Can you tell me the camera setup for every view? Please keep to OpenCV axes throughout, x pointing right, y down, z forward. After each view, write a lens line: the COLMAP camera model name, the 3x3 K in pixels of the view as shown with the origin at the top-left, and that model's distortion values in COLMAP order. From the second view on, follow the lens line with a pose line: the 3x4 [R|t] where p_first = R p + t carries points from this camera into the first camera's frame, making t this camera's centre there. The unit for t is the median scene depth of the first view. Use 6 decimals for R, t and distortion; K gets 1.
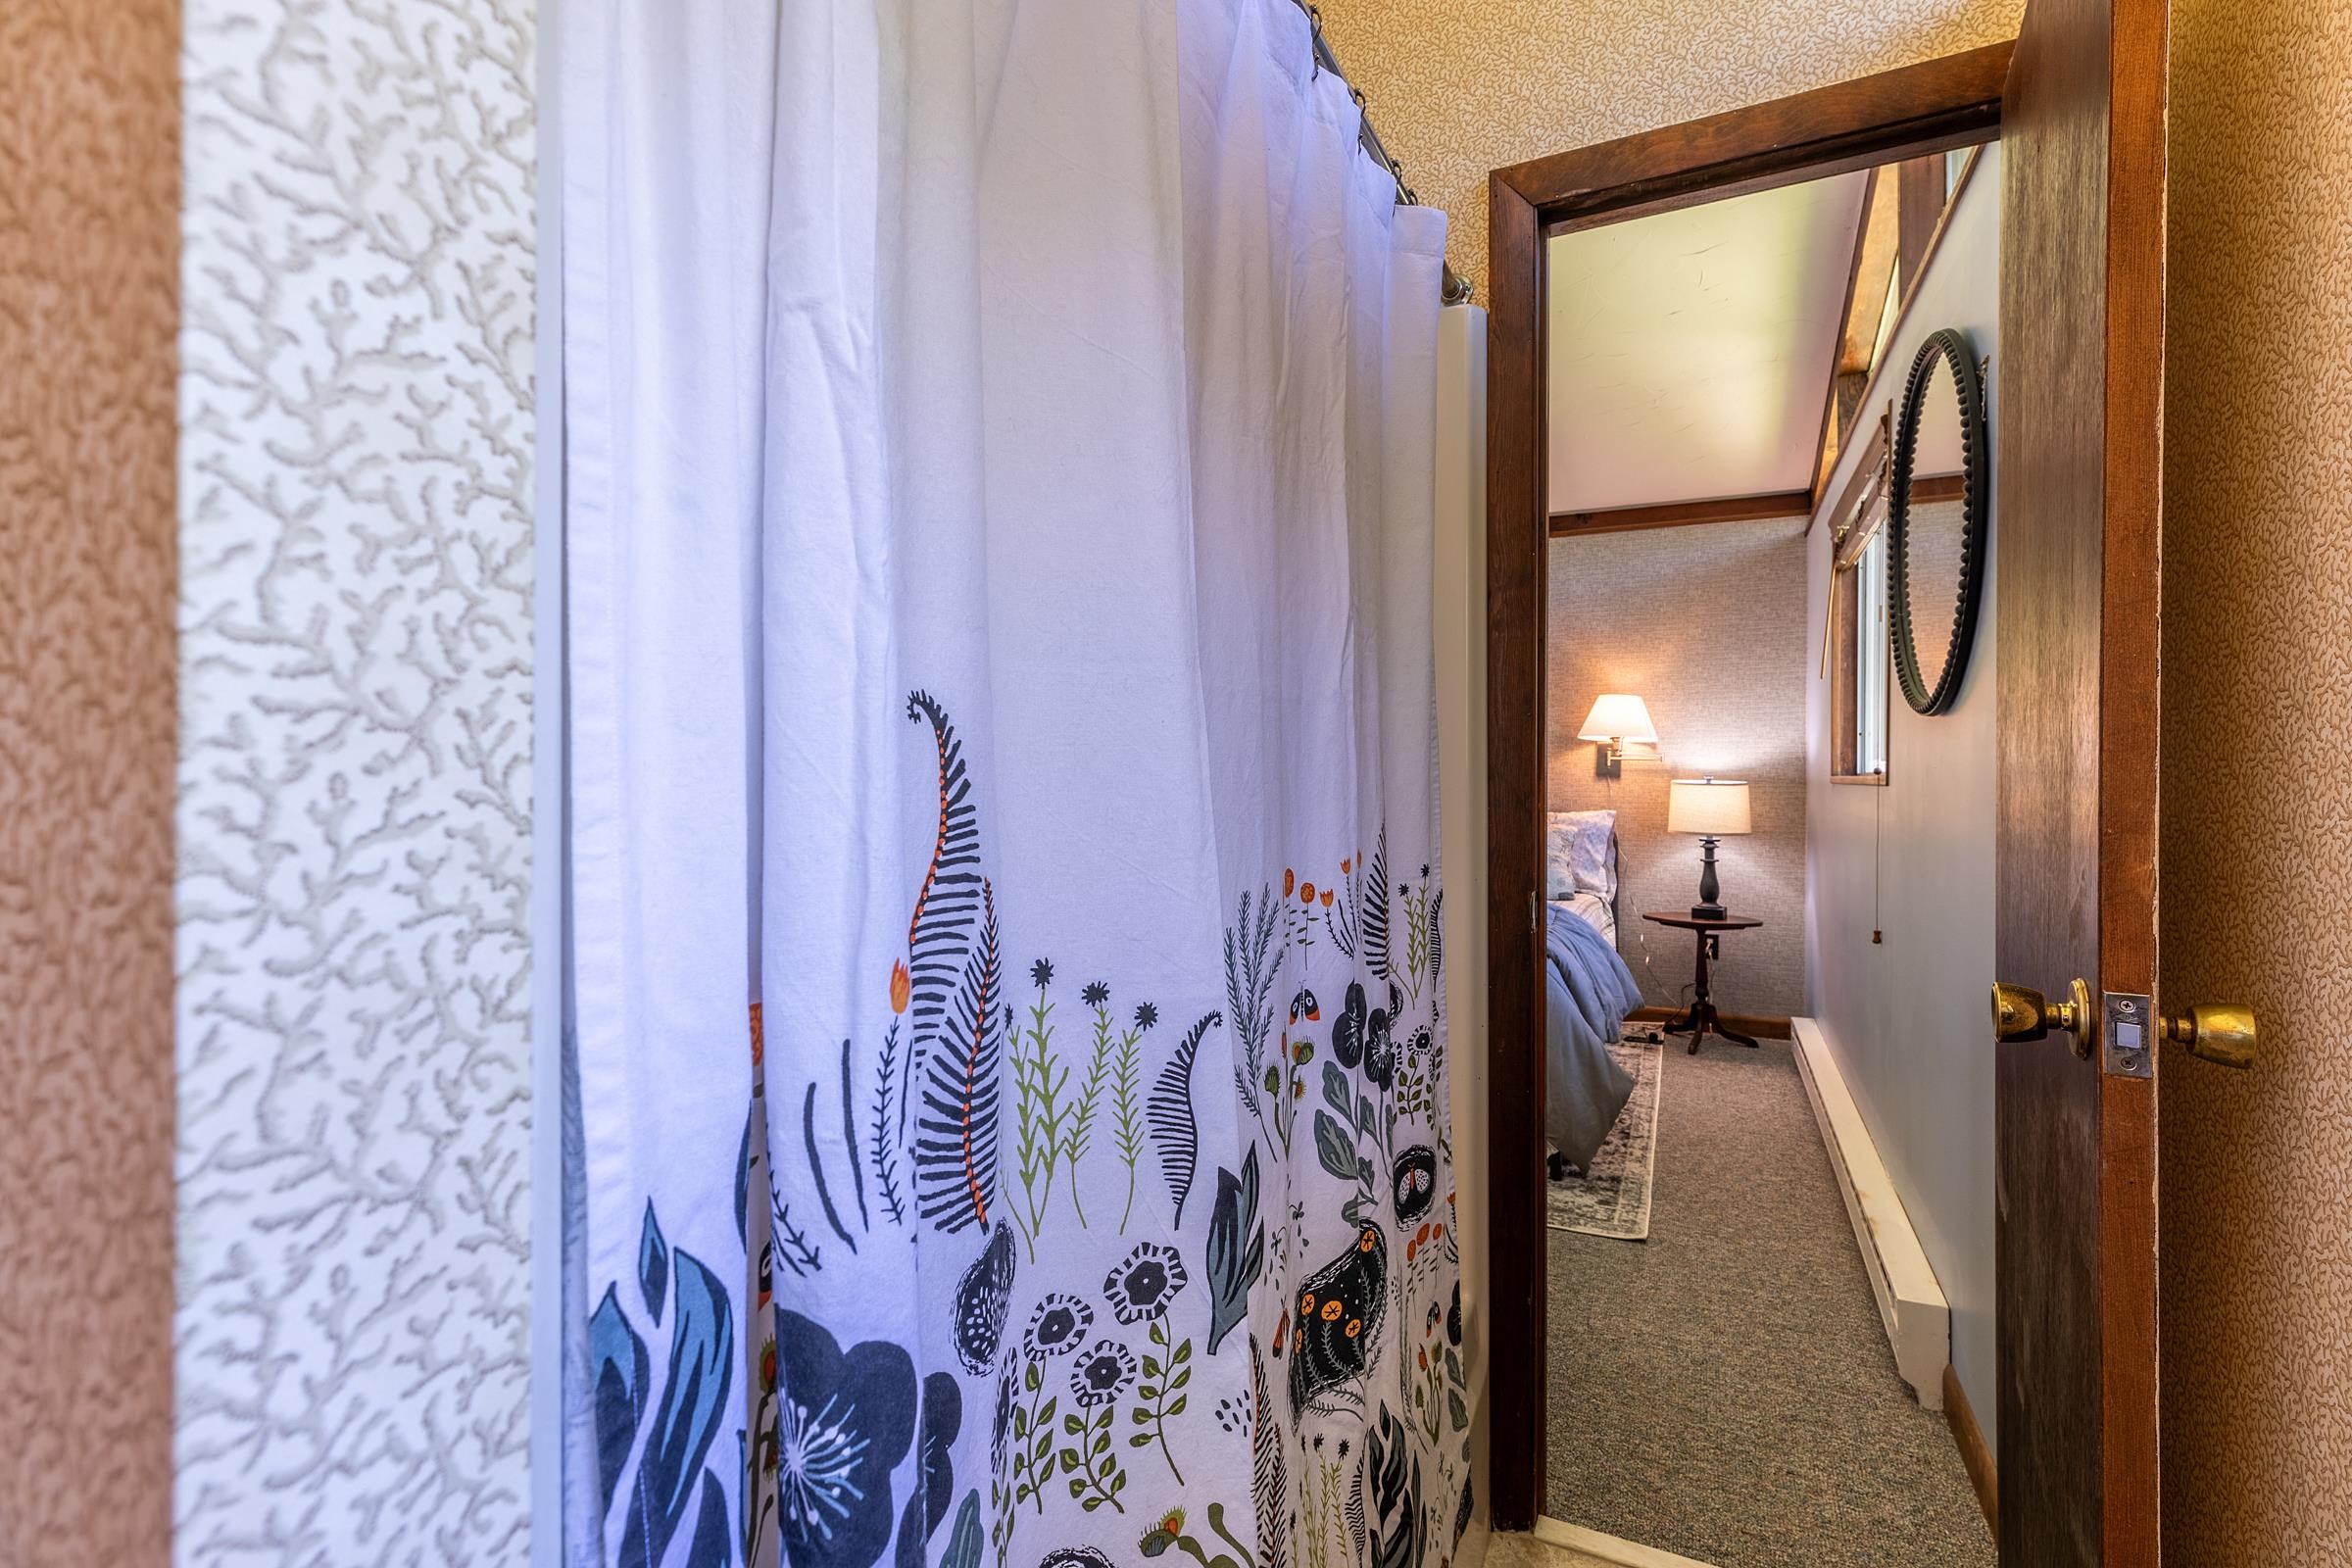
lens RADIAL K [[1062.8, 0, 1180.7], [0, 1062.8, 777.0], [0, 0, 1]] dist [0.001113, 0.001369]
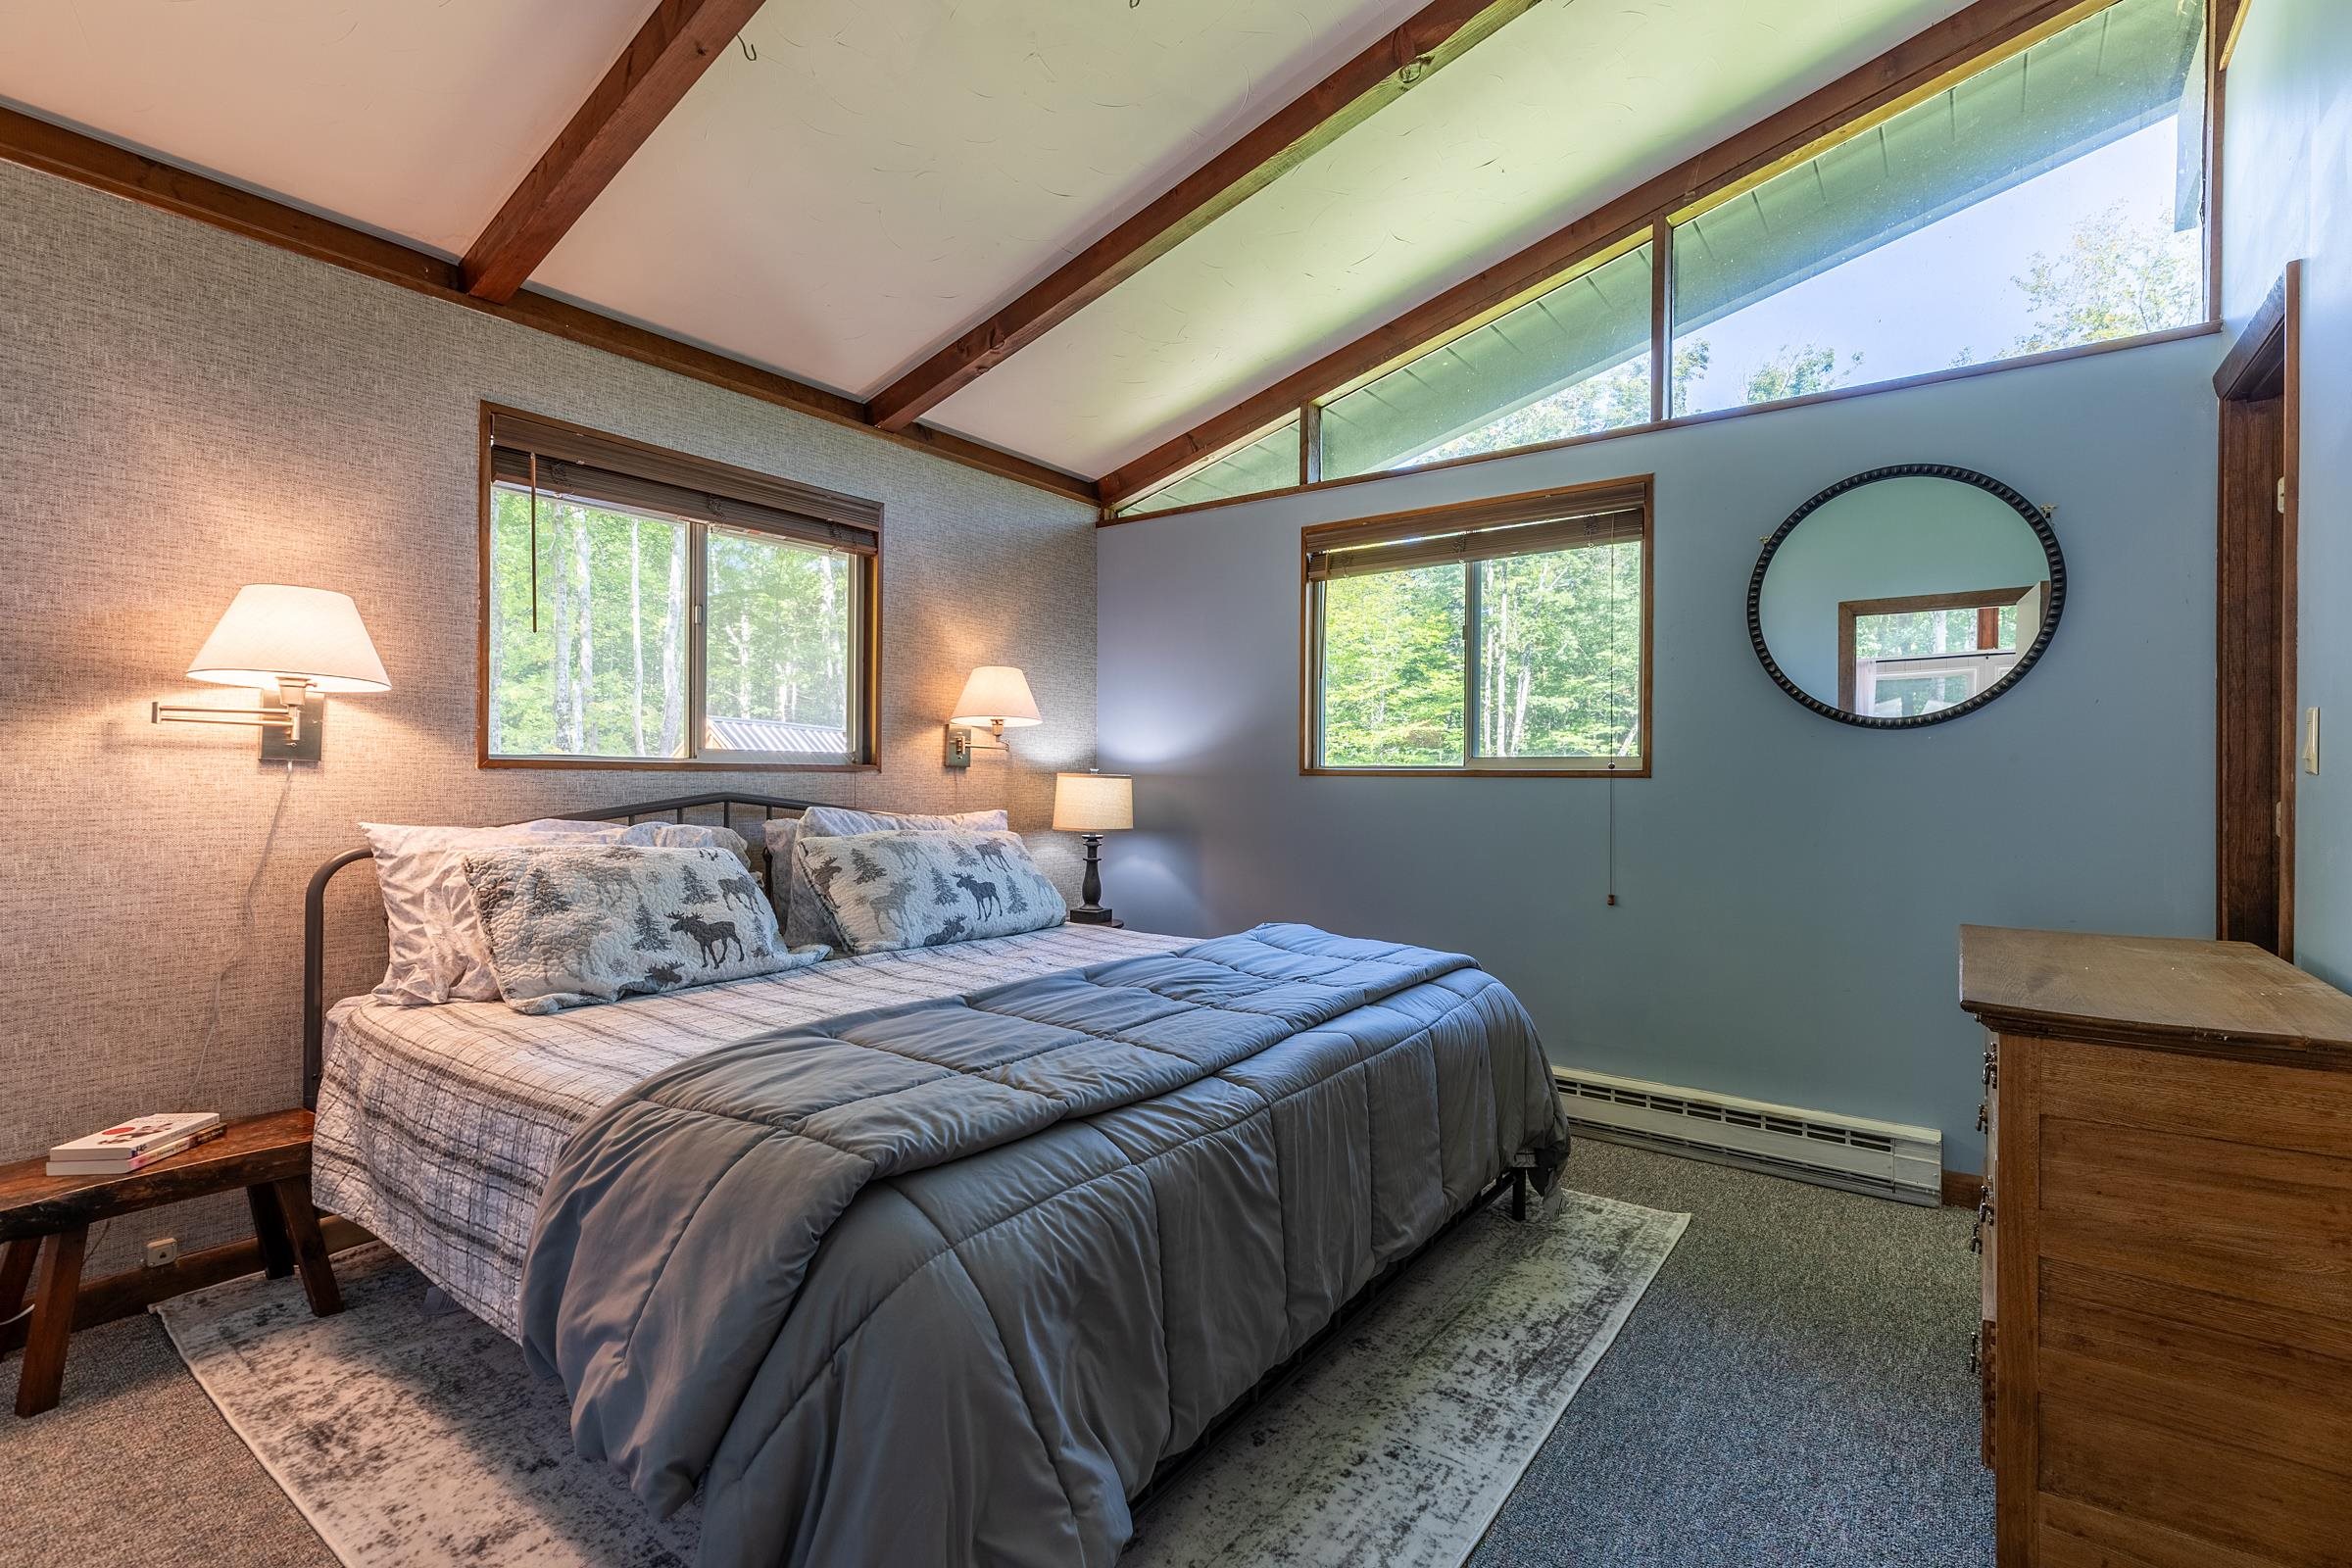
lens RADIAL K [[1062.8, 0, 1180.7], [0, 1062.8, 777.0], [0, 0, 1]] dist [0.001113, 0.001369]
pose [[0.159922, -0.010123, 0.987078, -0.368830], [-0.006277, 0.999917, 0.011271, -0.003637], [-0.987110, -0.007999, 0.159845, 0.720272]]
